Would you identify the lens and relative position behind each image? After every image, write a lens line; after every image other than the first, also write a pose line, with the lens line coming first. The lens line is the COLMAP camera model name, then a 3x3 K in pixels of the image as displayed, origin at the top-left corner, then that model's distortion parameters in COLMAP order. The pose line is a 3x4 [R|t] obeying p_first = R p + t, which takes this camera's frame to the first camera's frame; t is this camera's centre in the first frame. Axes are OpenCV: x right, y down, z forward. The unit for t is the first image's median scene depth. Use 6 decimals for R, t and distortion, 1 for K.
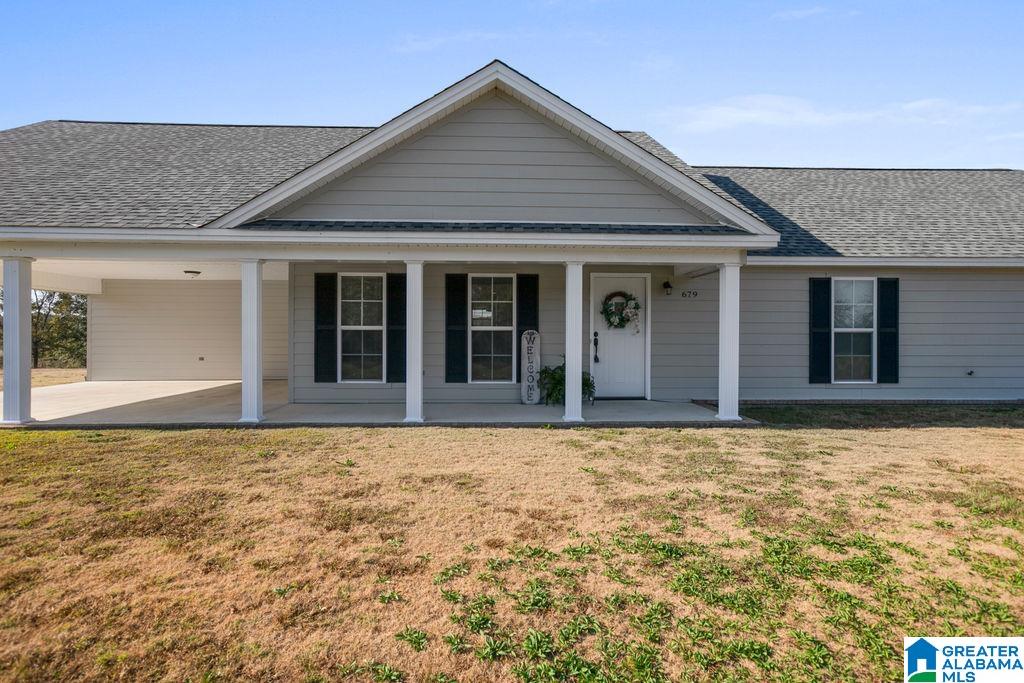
lens RADIAL K [[564.7, 0, 512.0], [0, 564.7, 341.5], [0, 0, 1]] dist [-0.000303, -0.000080]
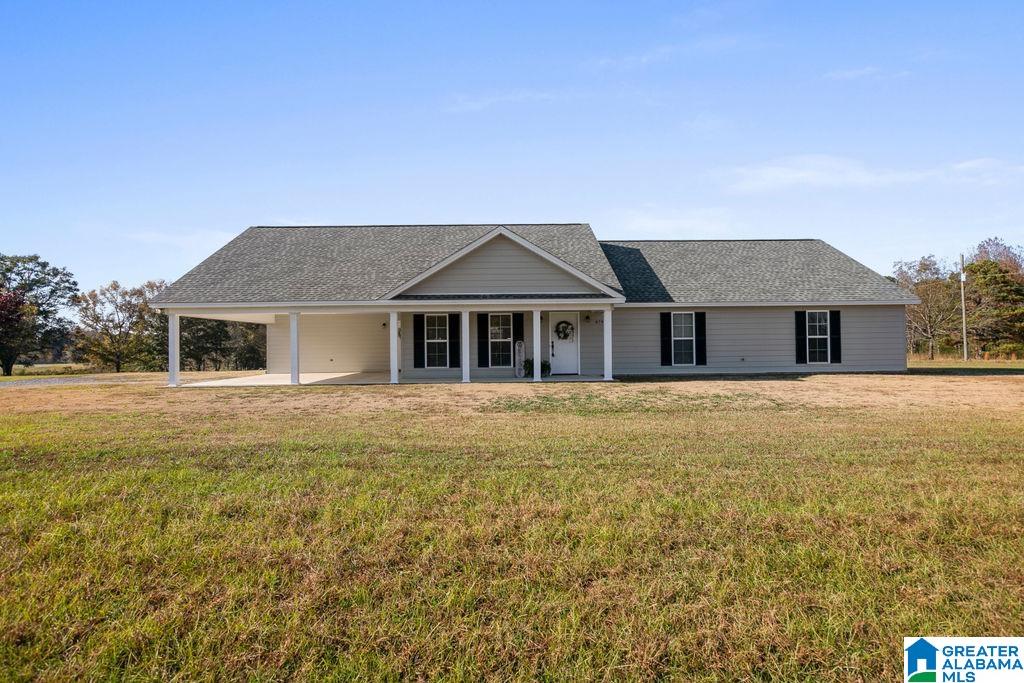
lens RADIAL K [[533.8, 0, 512.0], [0, 533.8, 341.5], [0, 0, 1]] dist [0.000241, 0.000025]
pose [[0.999723, -0.014046, -0.018864, 0.041752], [0.013716, 0.999753, -0.017509, 0.015156], [0.019105, 0.017245, 0.999669, -0.919162]]
